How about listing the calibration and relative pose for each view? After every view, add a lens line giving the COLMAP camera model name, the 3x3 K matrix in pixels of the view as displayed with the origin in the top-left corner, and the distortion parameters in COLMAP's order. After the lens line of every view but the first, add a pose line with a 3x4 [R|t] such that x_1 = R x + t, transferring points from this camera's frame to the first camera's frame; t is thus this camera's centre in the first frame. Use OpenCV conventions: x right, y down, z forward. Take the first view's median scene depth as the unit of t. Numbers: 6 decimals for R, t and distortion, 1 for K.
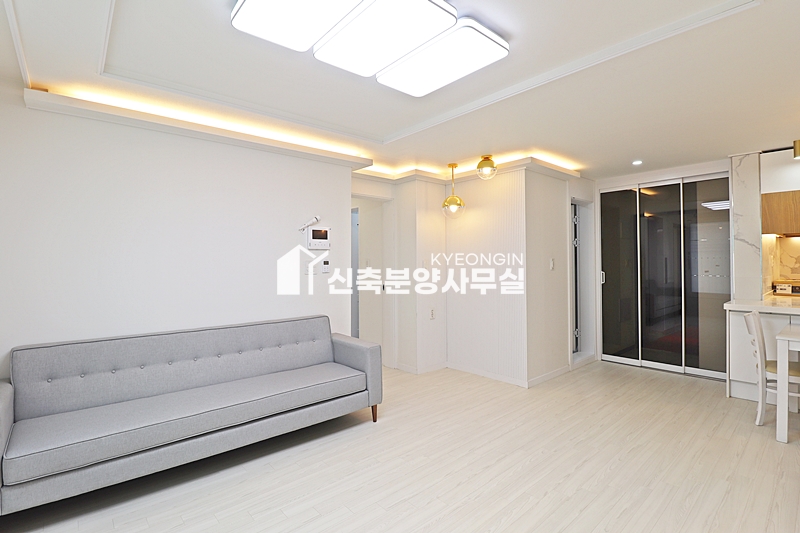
lens RADIAL K [[374.7, 0, 411.0], [0, 374.7, 265.3], [0, 0, 1]] dist [-0.005630, -0.007688]
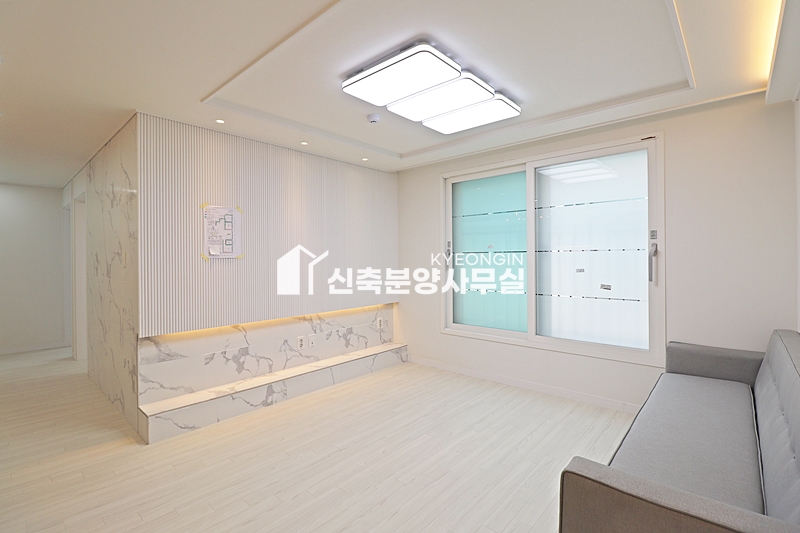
lens RADIAL K [[374.7, 0, 404.4], [0, 374.7, 262.5], [0, 0, 1]] dist [-0.005630, -0.007688]
pose [[-0.993856, 0.015592, -0.109581, 0.106254], [0.013263, 0.999671, 0.021943, -0.012625], [0.109887, 0.020354, -0.993736, 1.184379]]
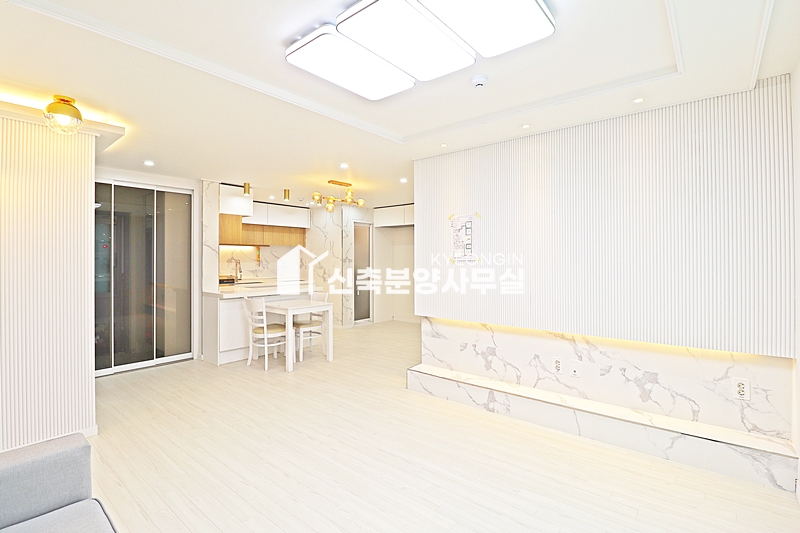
lens RADIAL K [[374.7, 0, 385.4], [0, 374.7, 253.2], [0, 0, 1]] dist [-0.005630, -0.007688]
pose [[-0.126064, 0.026934, 0.991656, -0.545033], [0.006236, 0.999633, -0.026358, -0.003468], [-0.992003, 0.002861, -0.126185, 0.588354]]
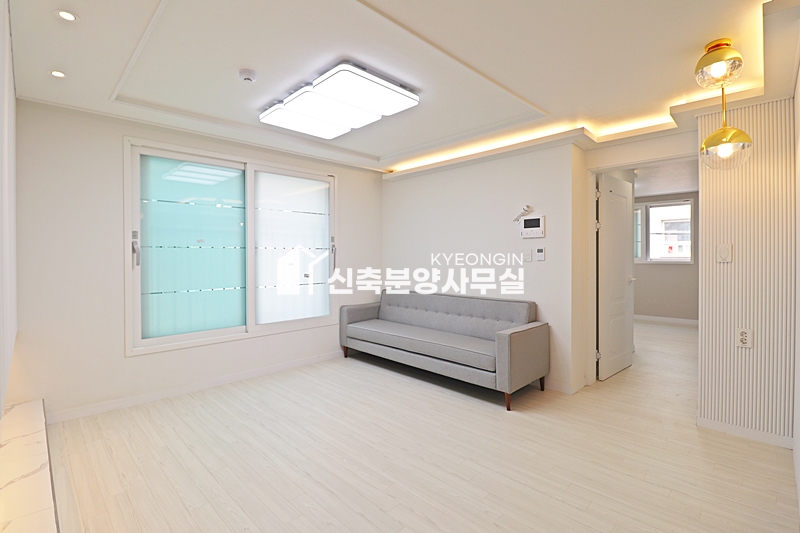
lens RADIAL K [[374.7, 0, 397.4], [0, 374.7, 259.8], [0, 0, 1]] dist [-0.005630, -0.007688]
pose [[0.049799, 0.014456, -0.998655, 0.765217], [-0.001161, 0.999895, 0.014416, 0.004003], [0.998759, 0.000442, 0.049810, 0.574198]]
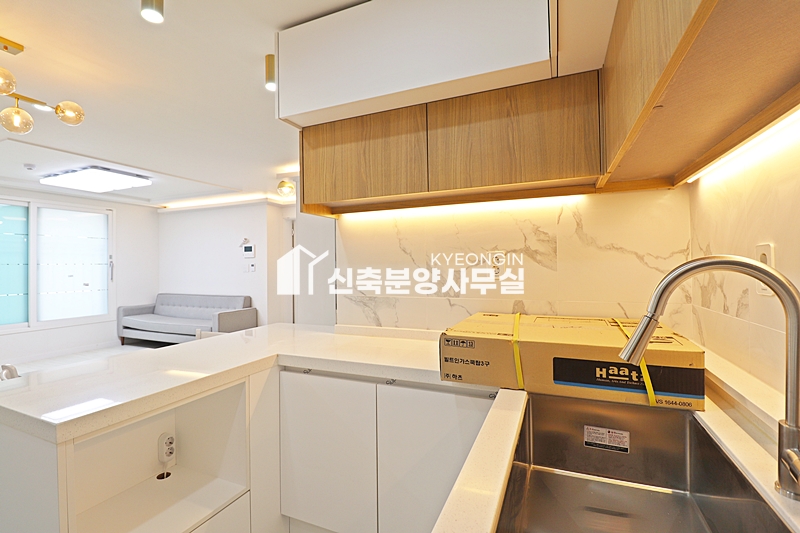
lens RADIAL K [[374.7, 0, 397.2], [0, 374.7, 259.3], [0, 0, 1]] dist [-0.005630, -0.007688]
pose [[0.428978, -0.009734, -0.903262, 1.592371], [0.003990, 0.999953, -0.008881, -0.017041], [0.903306, 0.000206, 0.428997, 0.874272]]
